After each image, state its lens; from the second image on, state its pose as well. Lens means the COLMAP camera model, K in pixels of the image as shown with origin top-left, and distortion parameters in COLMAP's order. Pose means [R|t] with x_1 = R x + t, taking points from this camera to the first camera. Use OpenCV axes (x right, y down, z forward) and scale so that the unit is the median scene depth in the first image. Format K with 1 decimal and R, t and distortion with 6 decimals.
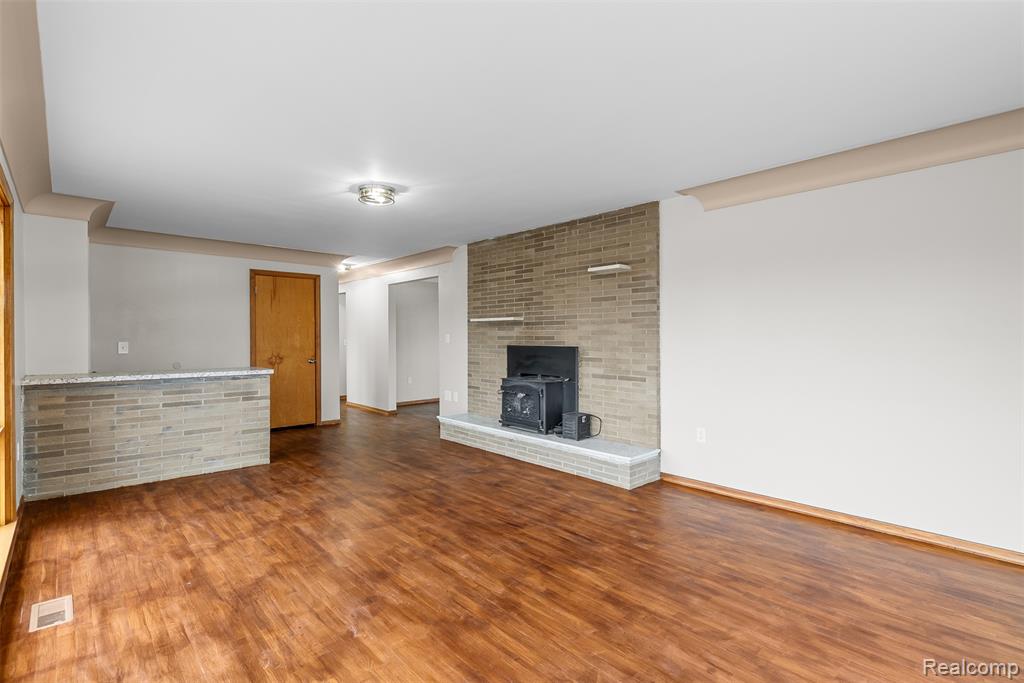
lens RADIAL K [[491.1, 0, 508.8], [0, 491.1, 340.6], [0, 0, 1]] dist [0.013601, -0.000315]
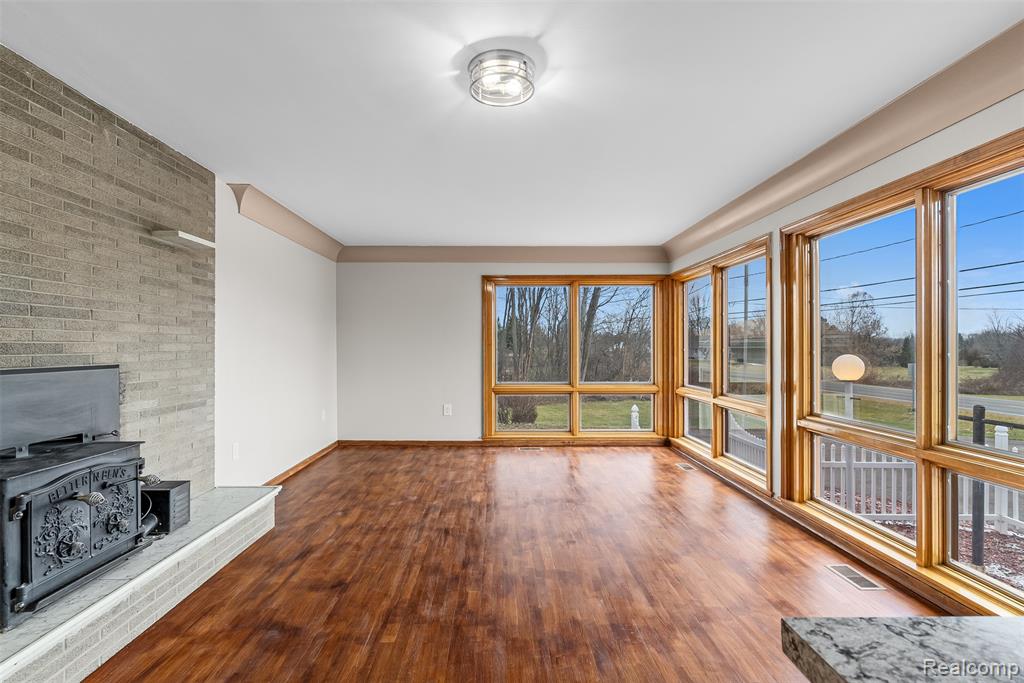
lens RADIAL K [[497.5, 0, 502.0], [0, 497.5, 347.8], [0, 0, 1]] dist [-0.006330, 0.000905]
pose [[-0.742797, 0.001857, 0.669514, -0.657475], [0.011850, 0.999876, 0.010374, -0.007725], [-0.669411, 0.015640, -0.742727, 1.462552]]
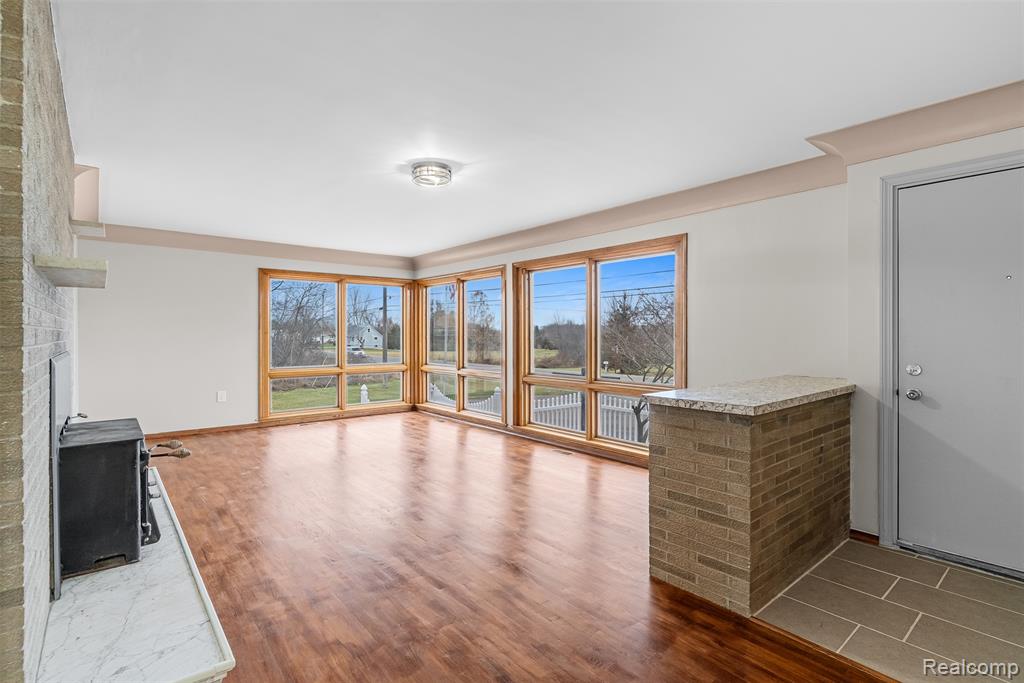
lens RADIAL K [[497.5, 0, 506.4], [0, 497.5, 334.6], [0, 0, 1]] dist [-0.006330, 0.000905]
pose [[-0.999059, 0.004183, 0.043180, -0.461812], [0.004752, 0.999903, 0.013082, -0.013825], [-0.043121, 0.013275, -0.998982, 1.988003]]
